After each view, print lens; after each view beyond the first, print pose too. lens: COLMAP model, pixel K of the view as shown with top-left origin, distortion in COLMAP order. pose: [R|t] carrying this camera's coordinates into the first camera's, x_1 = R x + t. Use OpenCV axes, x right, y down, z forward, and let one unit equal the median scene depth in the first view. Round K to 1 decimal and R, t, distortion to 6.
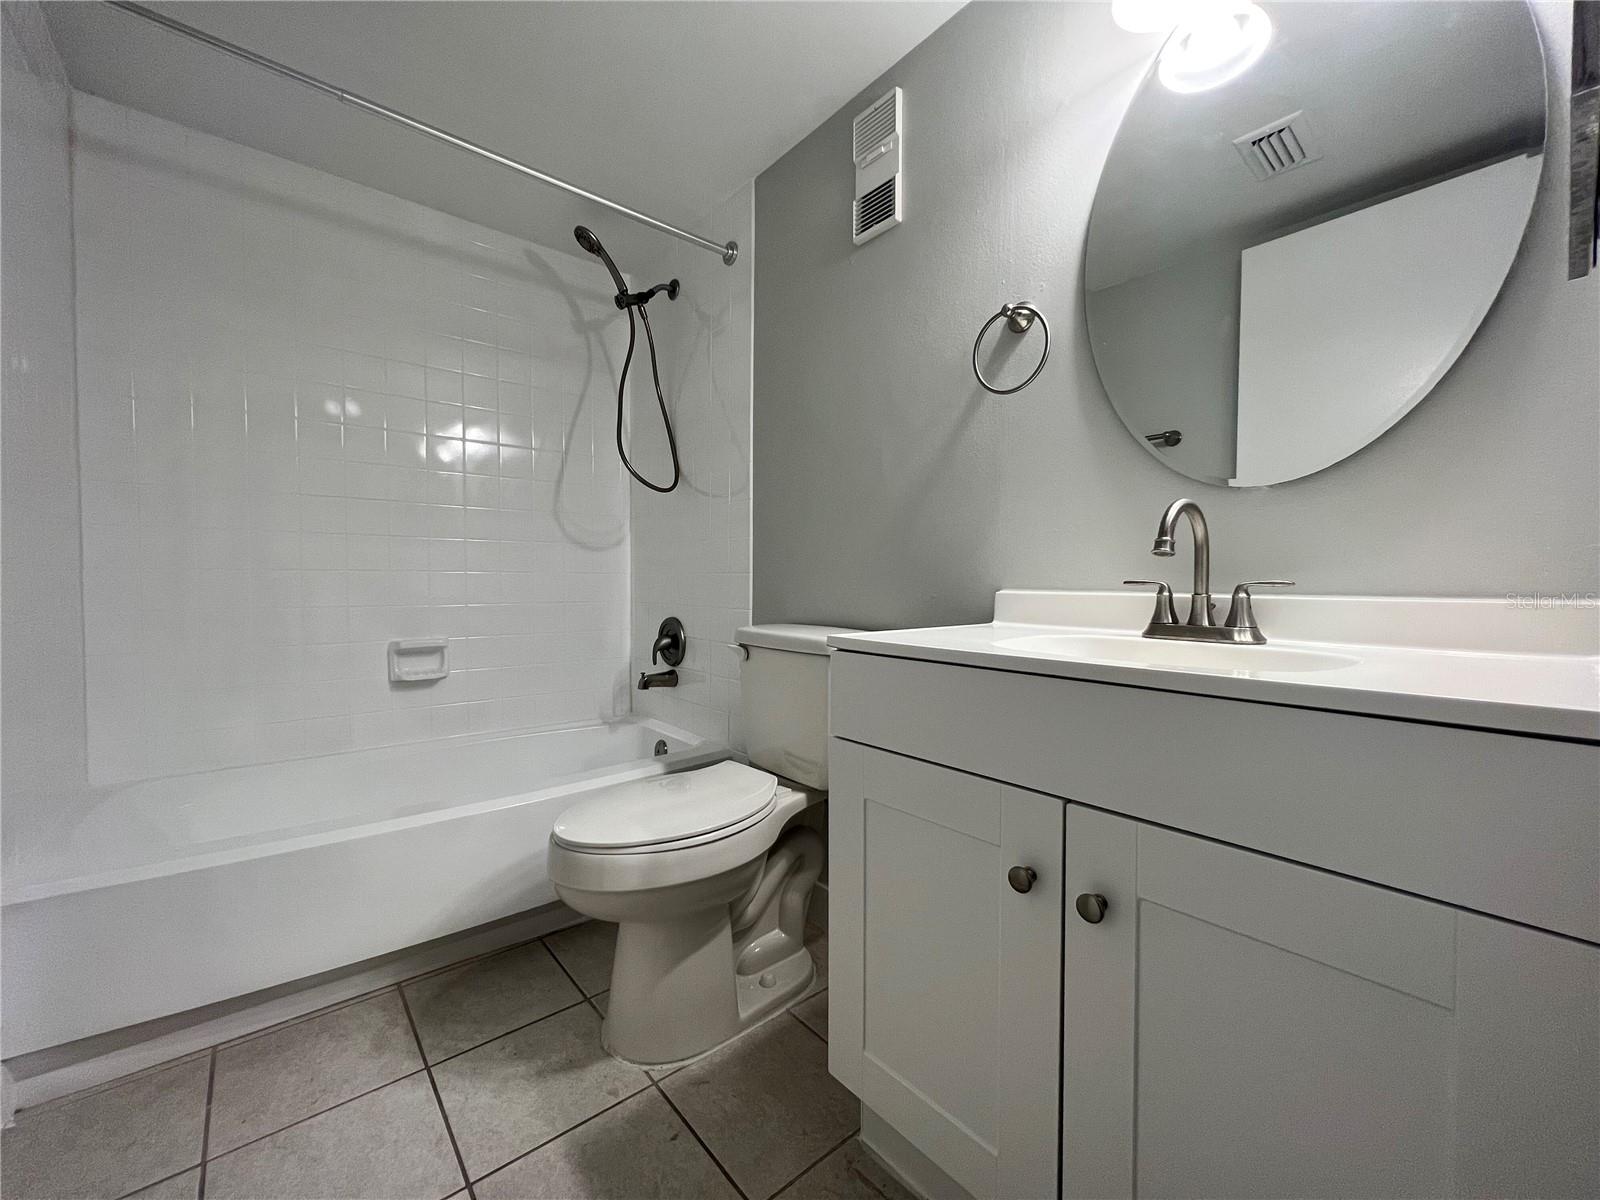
lens RADIAL K [[645.9, 0, 796.1], [0, 645.9, 601.0], [0, 0, 1]] dist [-0.001932, 0.000537]
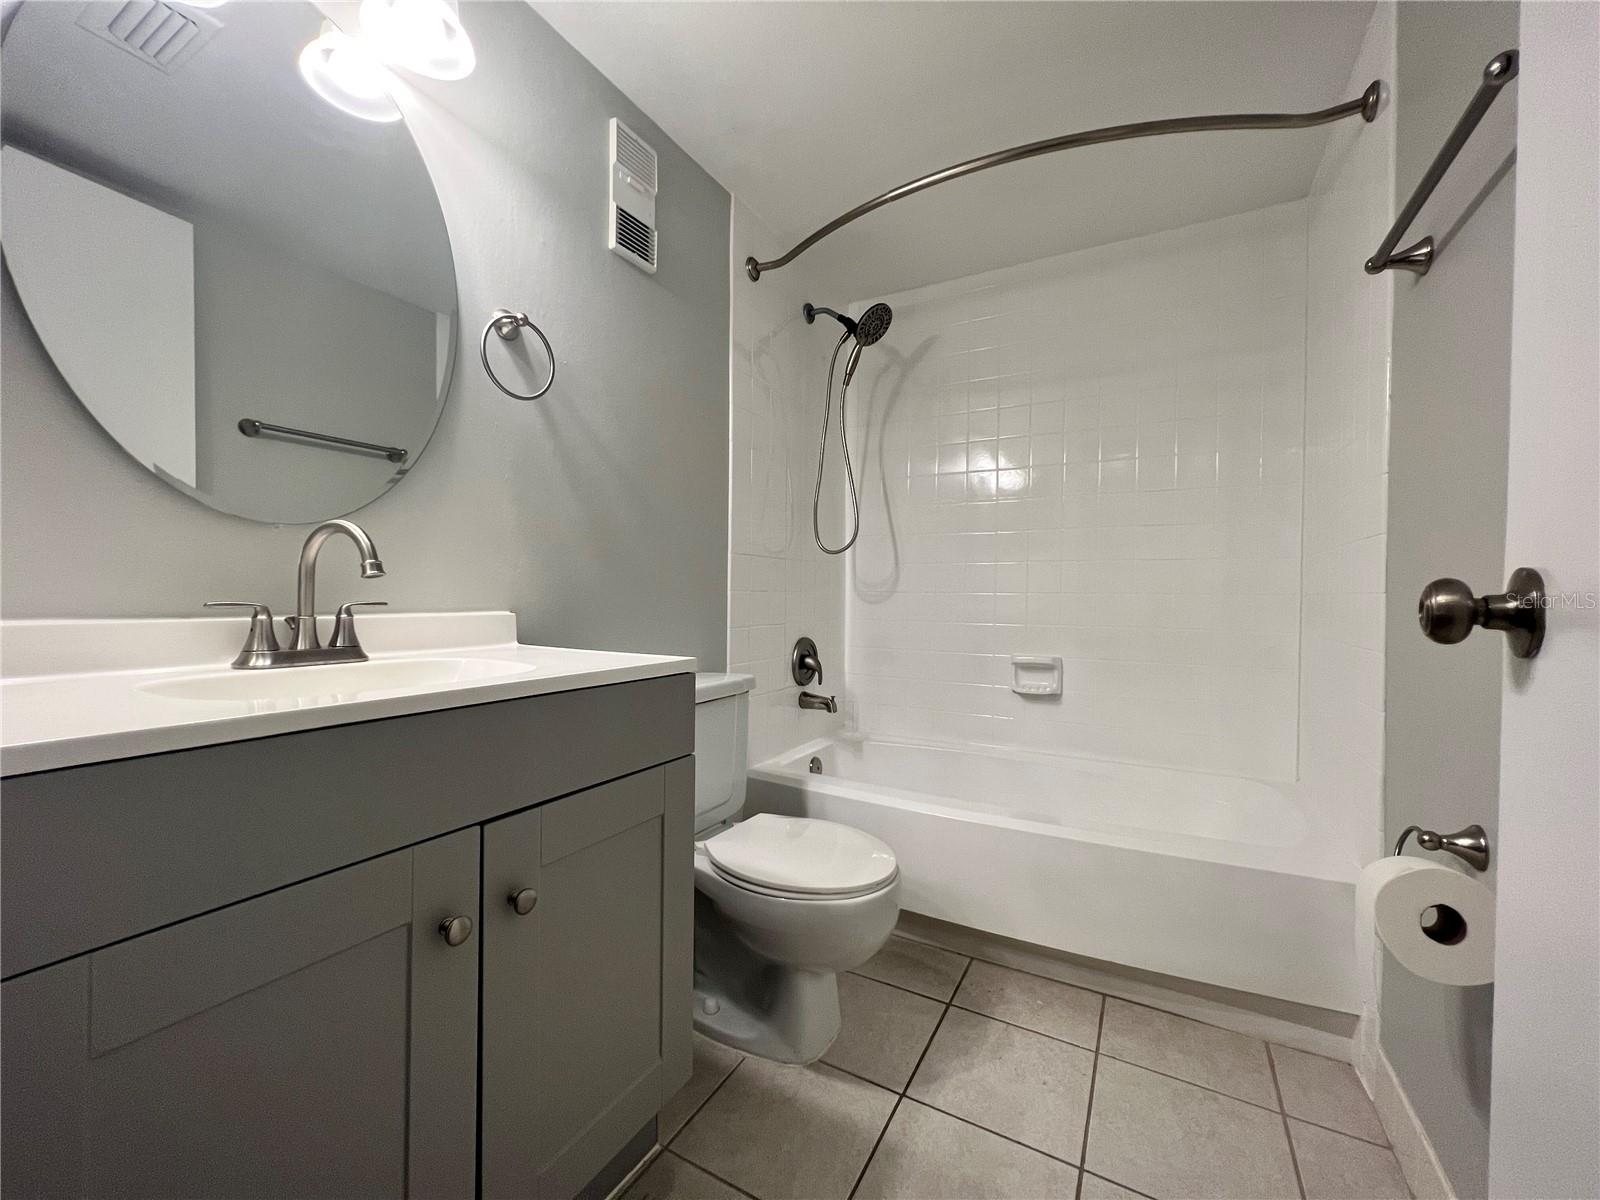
lens RADIAL K [[635.2, 0, 798.0], [0, 635.2, 598.6], [0, 0, 1]] dist [-0.009099, -0.000335]
pose [[-0.350043, -0.003389, 0.936727, -0.519399], [0.019858, 0.999742, 0.011037, -0.034065], [-0.936523, 0.022465, -0.349886, 0.661669]]
